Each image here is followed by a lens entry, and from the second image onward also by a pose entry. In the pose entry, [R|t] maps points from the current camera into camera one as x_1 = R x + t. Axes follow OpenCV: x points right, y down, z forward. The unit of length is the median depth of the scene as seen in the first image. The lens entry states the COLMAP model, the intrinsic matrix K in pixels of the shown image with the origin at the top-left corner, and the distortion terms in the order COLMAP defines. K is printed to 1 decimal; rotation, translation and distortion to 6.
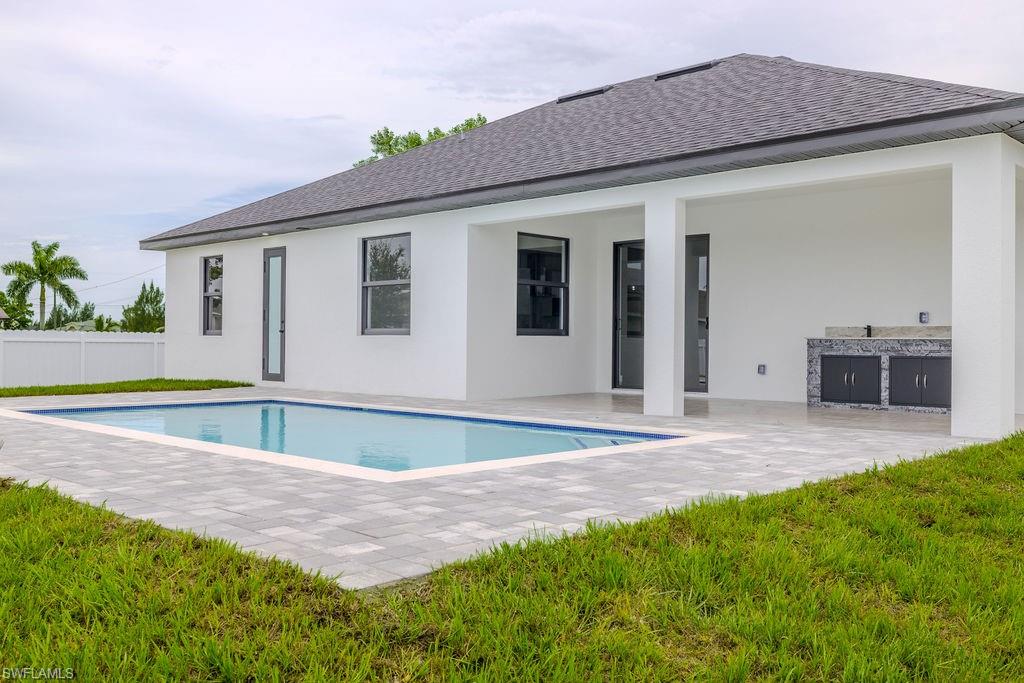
lens RADIAL K [[927.8, 0, 512.6], [0, 927.8, 340.1], [0, 0, 1]] dist [0.007121, 0.003381]
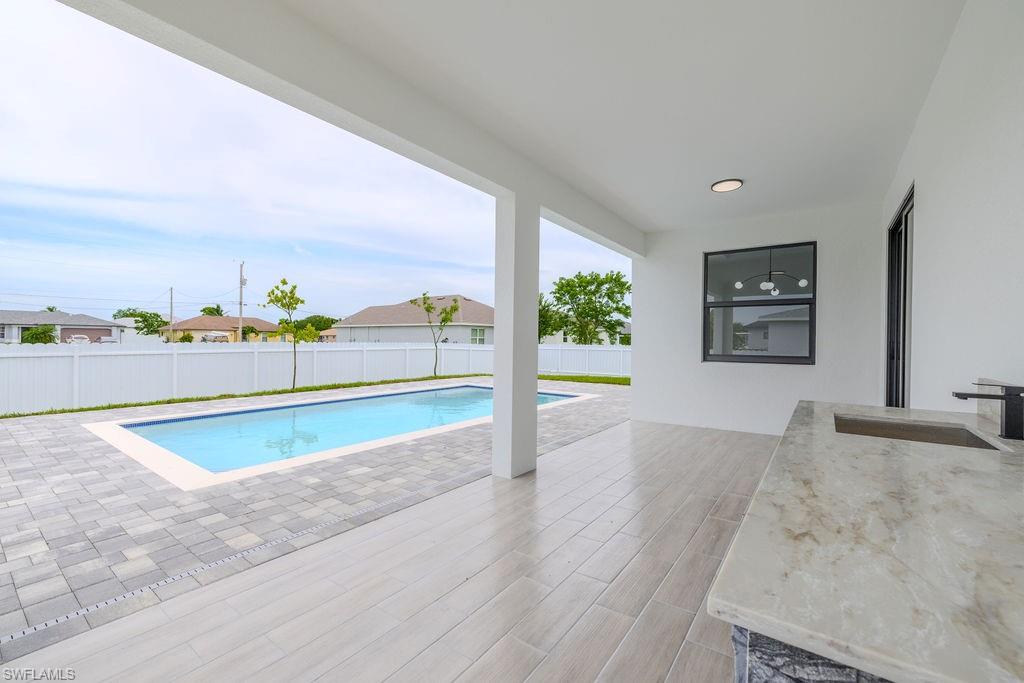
lens RADIAL K [[430.3, 0, 507.9], [0, 430.3, 340.8], [0, 0, 1]] dist [0.006896, -0.000138]
pose [[0.117823, -0.005622, -0.993019, 0.484392], [-0.006231, 0.999960, -0.006401, -0.025959], [0.993015, 0.006941, 0.117783, 0.862211]]
